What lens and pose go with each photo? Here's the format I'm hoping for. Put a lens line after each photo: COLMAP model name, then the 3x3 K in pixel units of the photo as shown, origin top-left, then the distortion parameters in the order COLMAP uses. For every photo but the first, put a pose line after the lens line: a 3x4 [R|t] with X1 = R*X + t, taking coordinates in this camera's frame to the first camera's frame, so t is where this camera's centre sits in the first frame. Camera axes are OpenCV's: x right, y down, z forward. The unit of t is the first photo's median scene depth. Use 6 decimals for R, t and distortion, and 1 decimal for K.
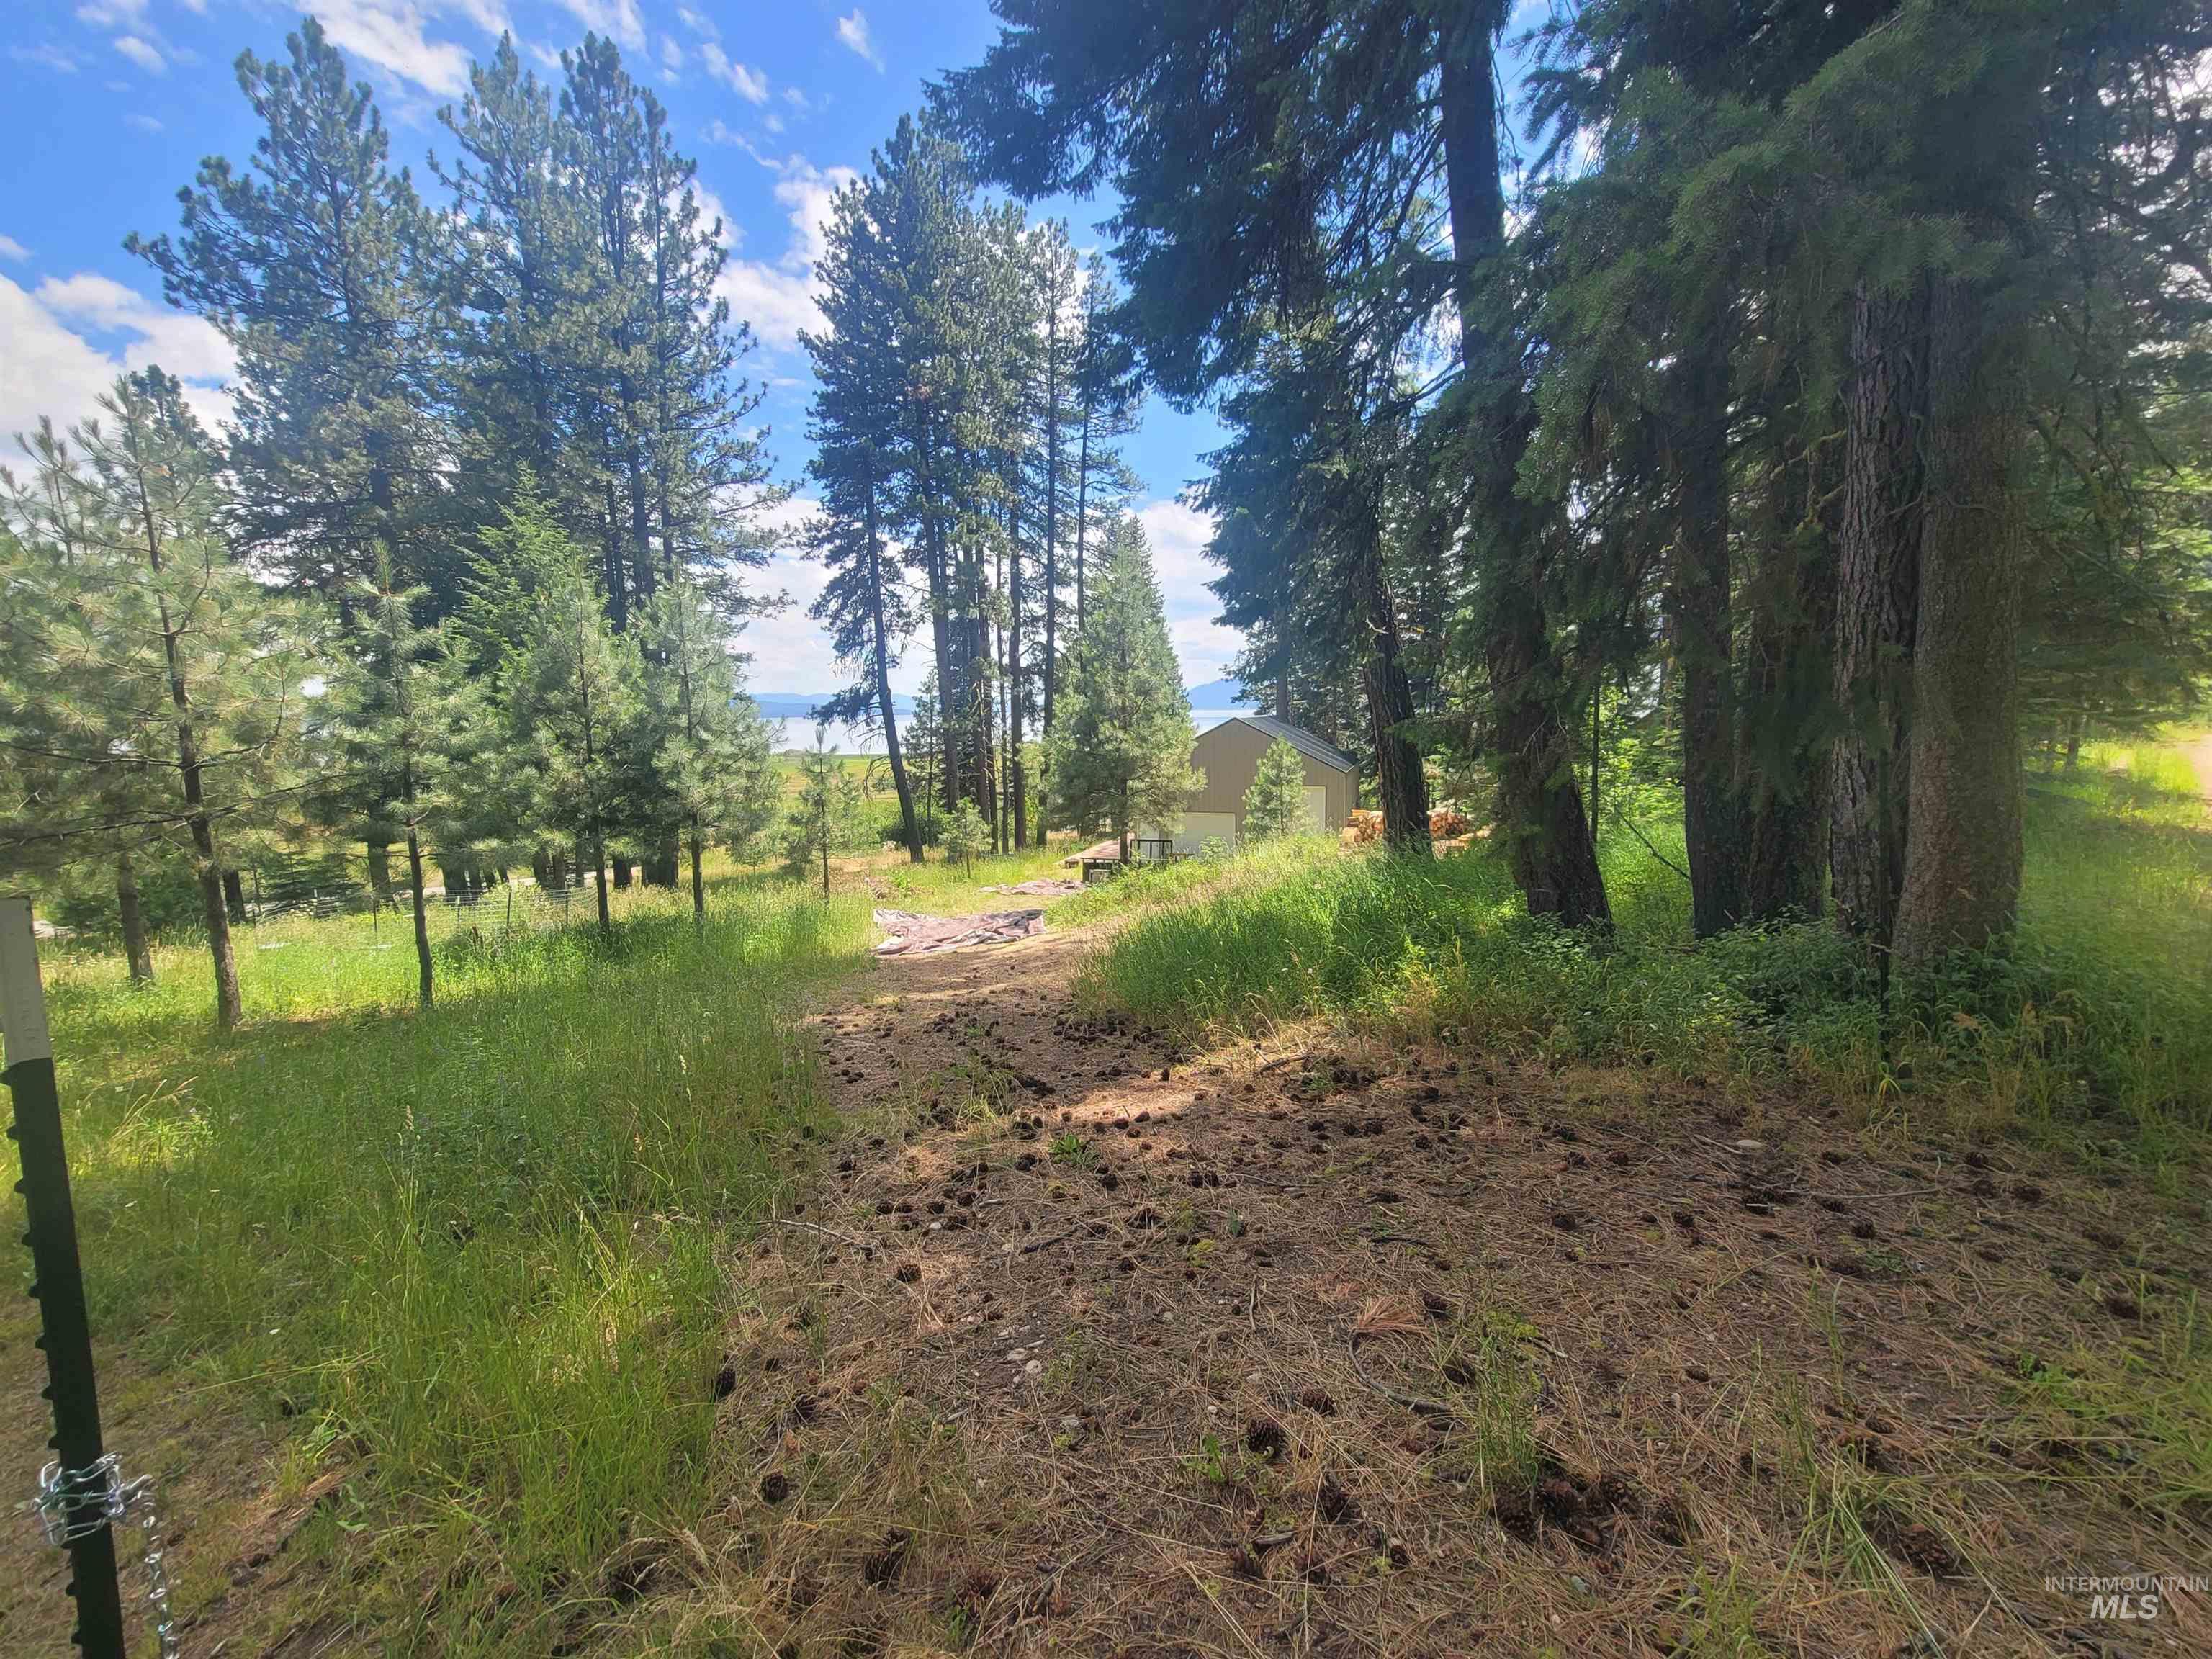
lens RADIAL K [[895.7, 0, 1104.8], [0, 895.7, 830.5], [0, 0, 1]] dist [-0.008231, 0.004607]
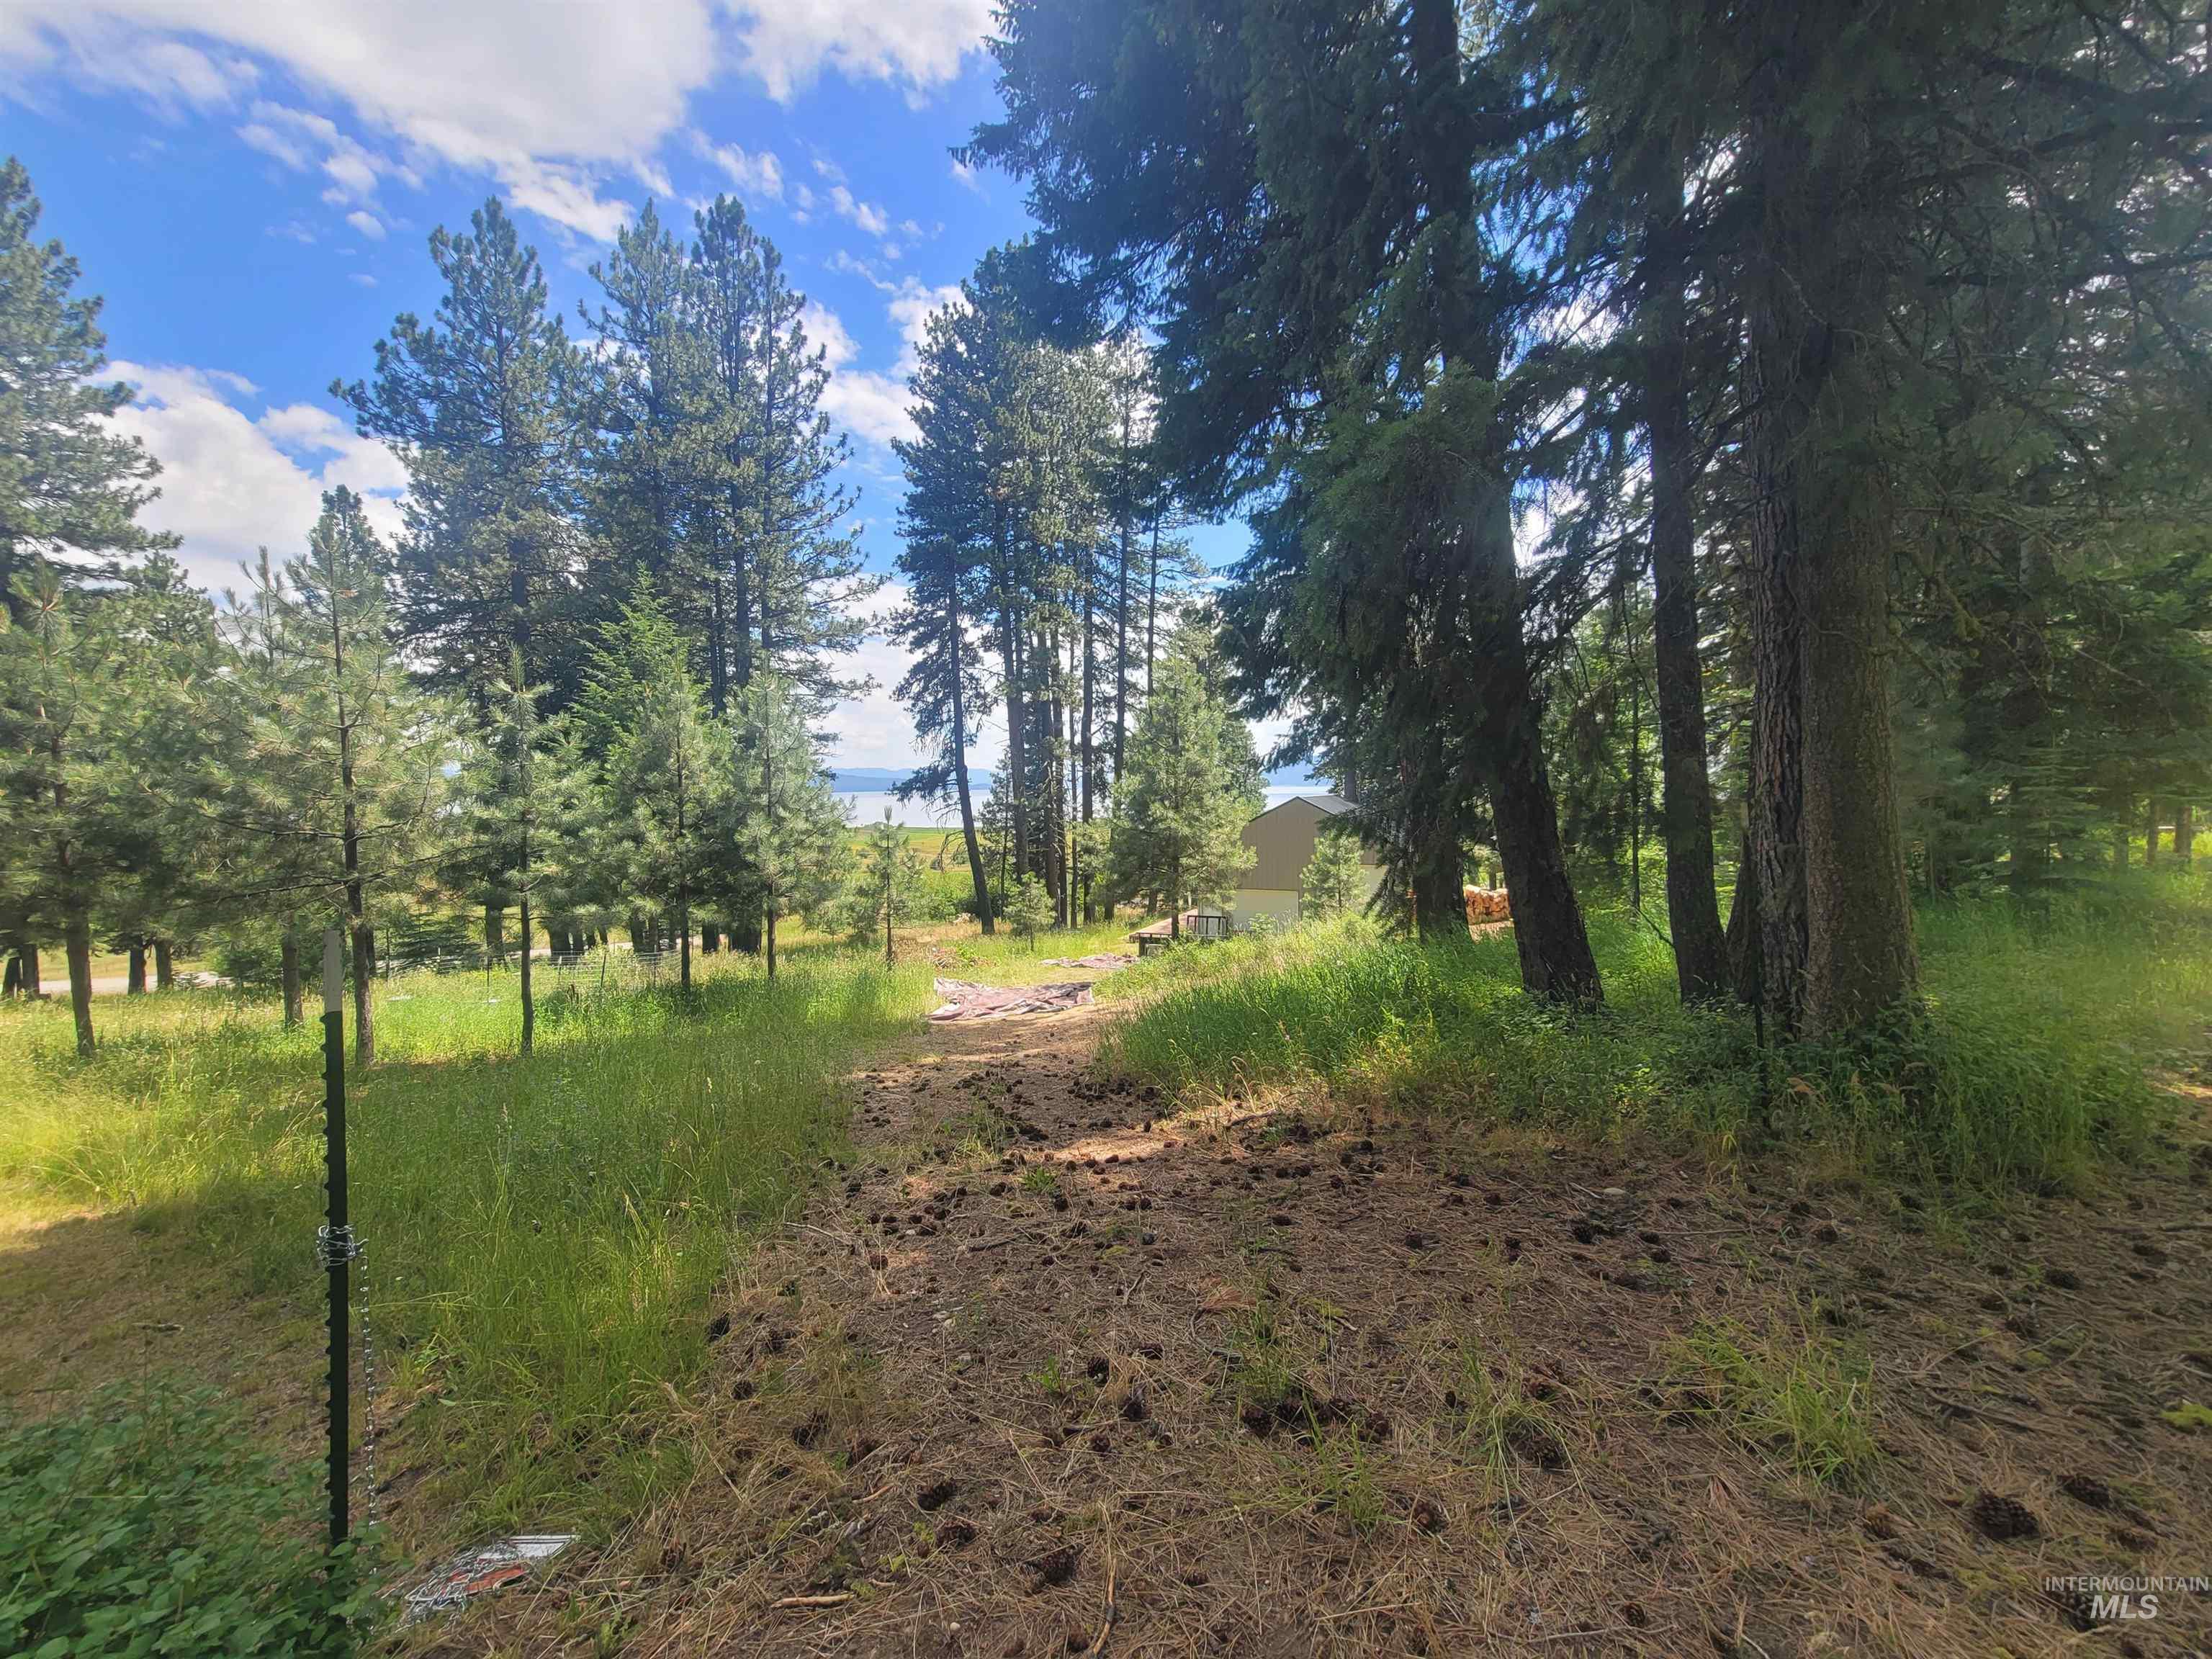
lens RADIAL K [[895.7, 0, 1106.3], [0, 895.7, 834.6], [0, 0, 1]] dist [-0.008231, 0.004607]
pose [[0.996305, 0.009532, -0.085356, 0.023126], [-0.016269, 0.996774, -0.078592, -0.000171], [0.084331, 0.079691, 0.993246, -0.029290]]
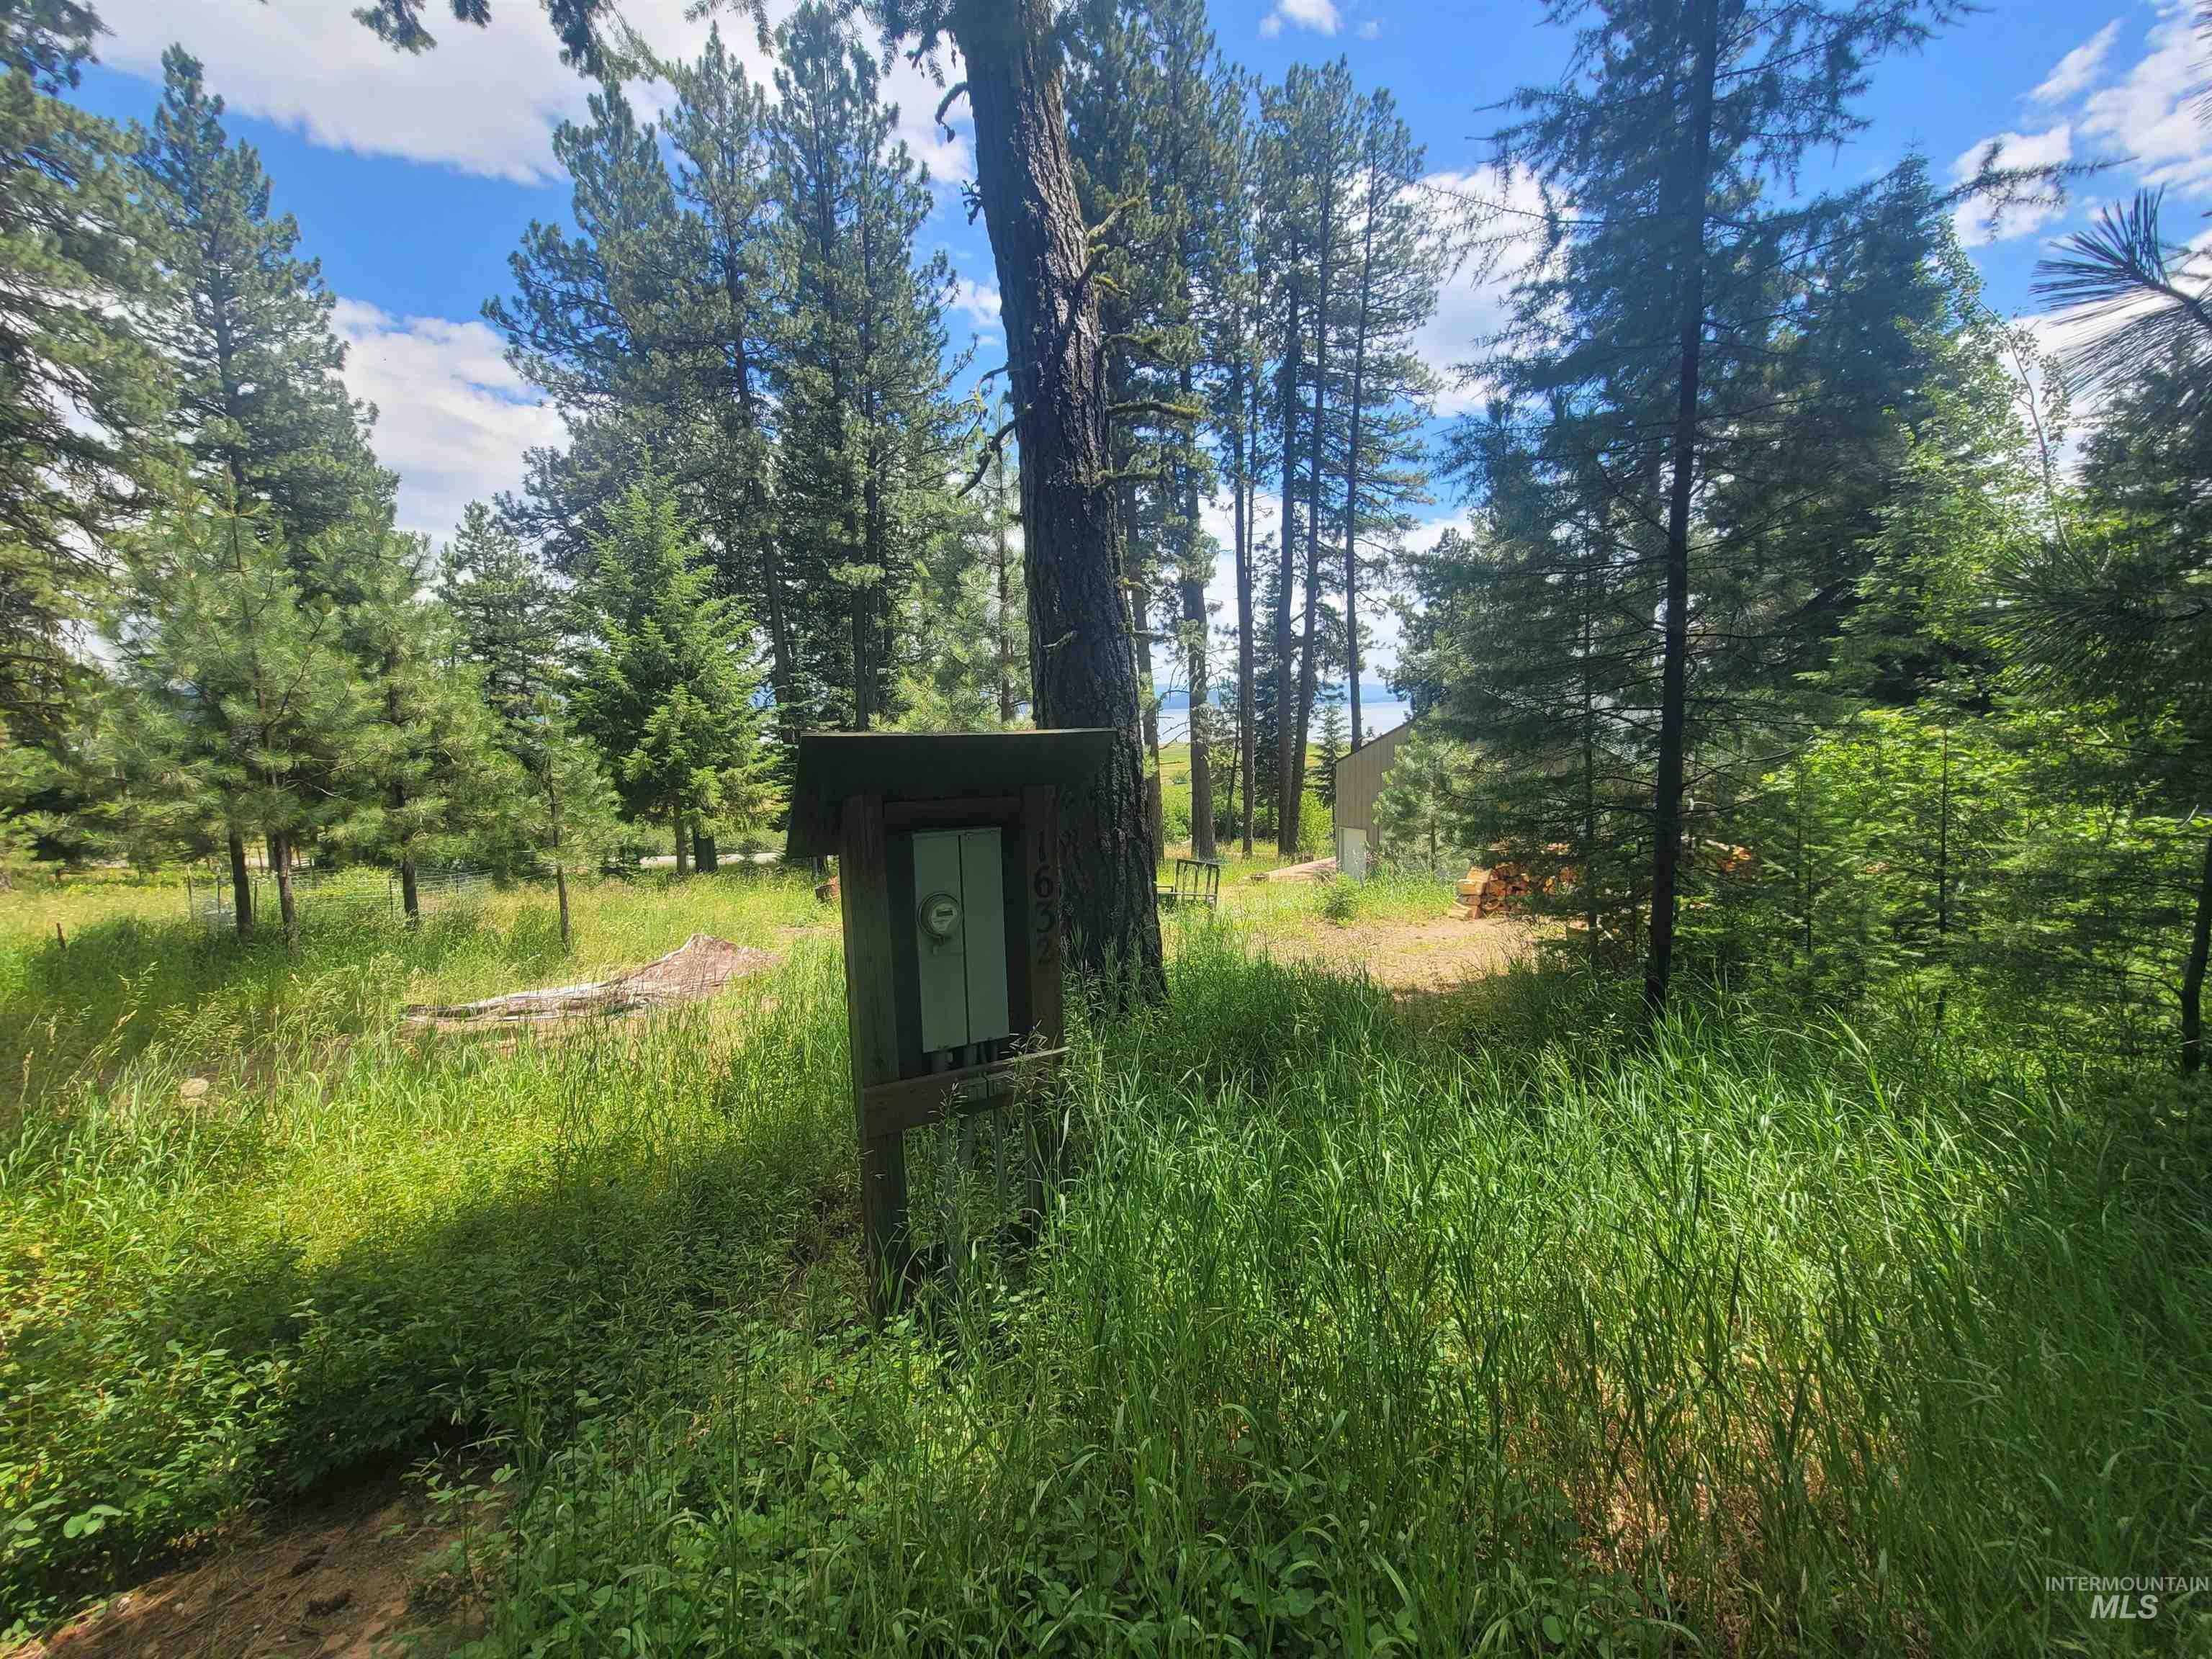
lens RADIAL K [[895.7, 0, 1104.6], [0, 895.7, 838.1], [0, 0, 1]] dist [-0.008231, 0.004607]
pose [[0.886779, 0.059331, -0.458369, 0.292991], [-0.050237, 0.998224, 0.032018, -0.024088], [0.459455, -0.005366, 0.888185, 0.351396]]
